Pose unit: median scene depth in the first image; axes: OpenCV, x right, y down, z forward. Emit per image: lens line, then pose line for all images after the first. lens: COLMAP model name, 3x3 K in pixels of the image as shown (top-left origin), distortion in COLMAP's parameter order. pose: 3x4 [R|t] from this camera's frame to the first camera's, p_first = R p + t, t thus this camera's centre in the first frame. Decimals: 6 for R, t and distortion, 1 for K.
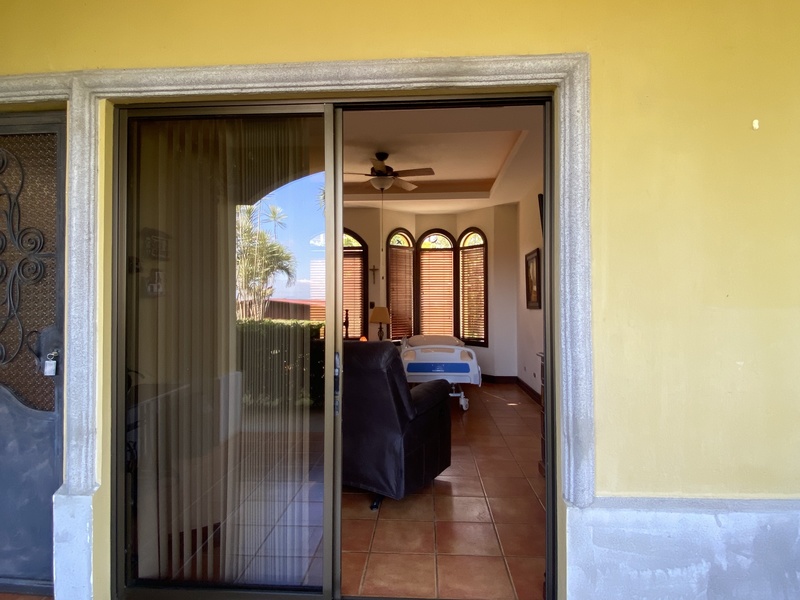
lens RADIAL K [[431.3, 0, 400.0], [0, 431.3, 300.0], [0, 0, 1]] dist [0.059905, -0.057549]
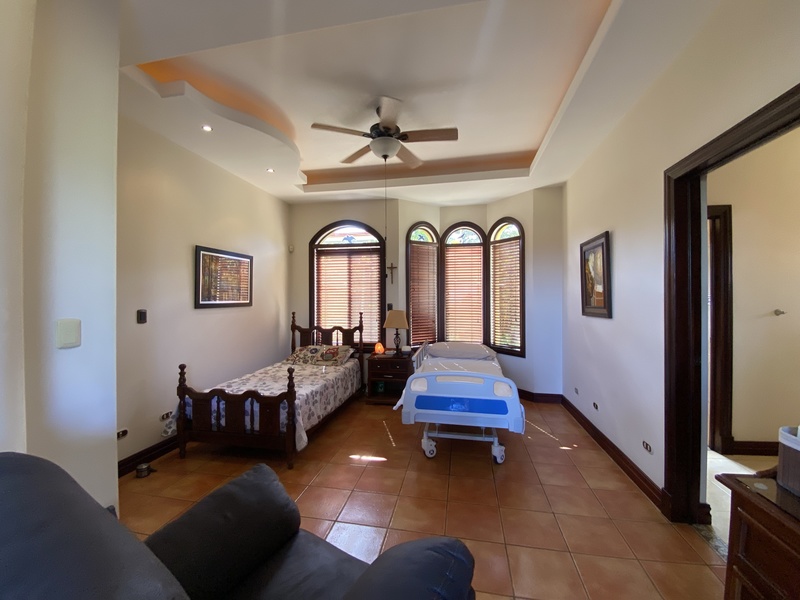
lens RADIAL K [[327.7, 0, 398.0], [0, 327.7, 297.5], [0, 0, 1]] dist [0.033285, -0.027154]
pose [[0.991505, -0.000125, -0.130068, 0.040338], [0.000786, 0.999987, 0.005027, -0.011764], [0.130066, -0.005087, 0.991492, 0.323663]]
